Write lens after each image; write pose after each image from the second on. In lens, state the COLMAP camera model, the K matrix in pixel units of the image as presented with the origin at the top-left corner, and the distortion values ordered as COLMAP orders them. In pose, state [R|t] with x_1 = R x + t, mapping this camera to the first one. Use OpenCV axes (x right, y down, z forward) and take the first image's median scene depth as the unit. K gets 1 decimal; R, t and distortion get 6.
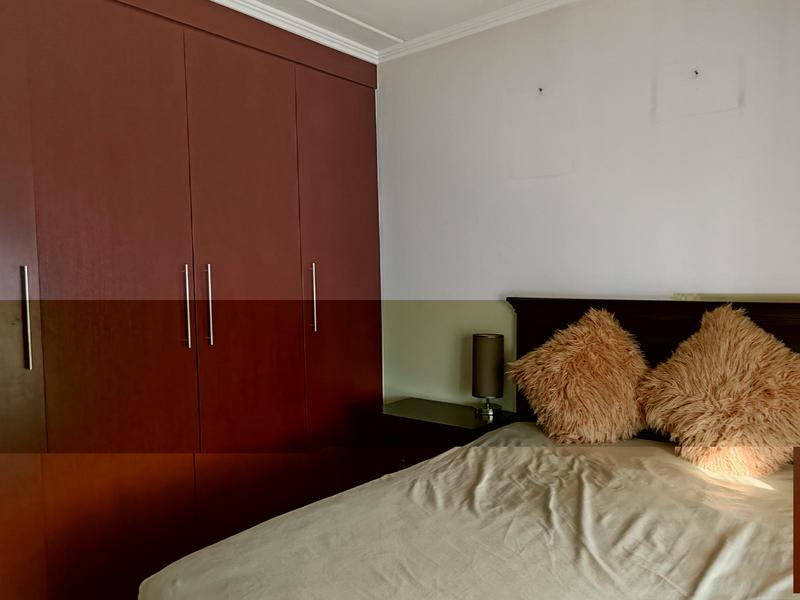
lens RADIAL K [[600.2, 0, 400.0], [0, 600.2, 300.0], [0, 0, 1]] dist [0.015667, -0.004382]
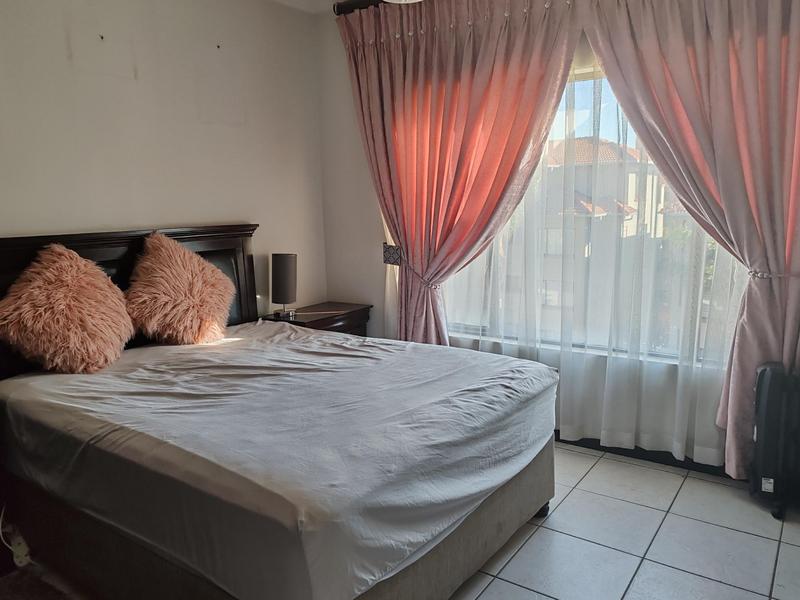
lens RADIAL K [[600.2, 0, 400.0], [0, 600.2, 300.0], [0, 0, 1]] dist [0.015667, -0.004382]
pose [[-0.072800, -0.142695, 0.987086, -0.831534], [0.072472, 0.986339, 0.147932, -0.001214], [-0.994710, 0.082305, -0.061464, 0.555219]]
